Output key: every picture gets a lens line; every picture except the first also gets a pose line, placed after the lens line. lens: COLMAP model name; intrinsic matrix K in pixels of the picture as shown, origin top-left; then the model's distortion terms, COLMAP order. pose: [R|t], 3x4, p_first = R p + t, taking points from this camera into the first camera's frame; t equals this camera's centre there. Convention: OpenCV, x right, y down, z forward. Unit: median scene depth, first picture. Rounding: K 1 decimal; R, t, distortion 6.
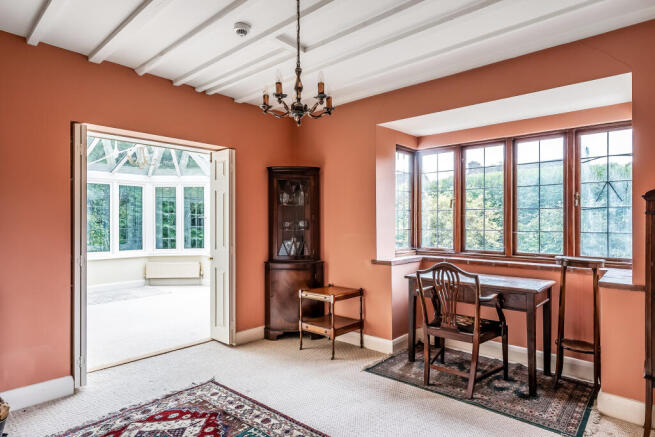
lens RADIAL K [[369.9, 0, 329.6], [0, 369.9, 220.4], [0, 0, 1]] dist [-0.000637, 0.000390]
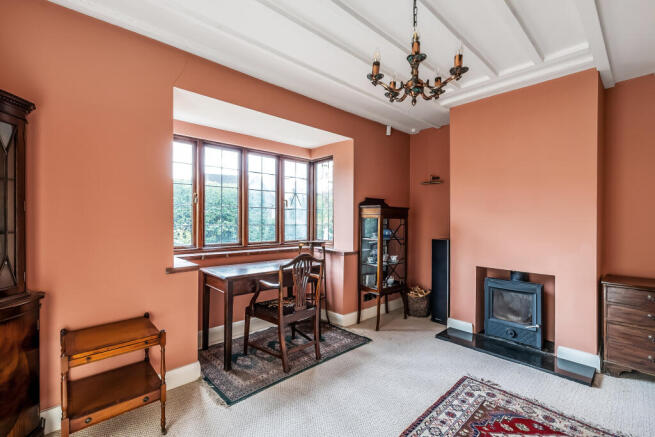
lens RADIAL K [[291.4, 0, 330.1], [0, 291.4, 221.0], [0, 0, 1]] dist [0.003675, 0.000167]
pose [[0.087528, 0.000423, 0.996162, -0.481976], [-0.007245, 0.999974, 0.000212, 0.014077], [-0.996136, -0.007236, 0.087529, 0.709052]]
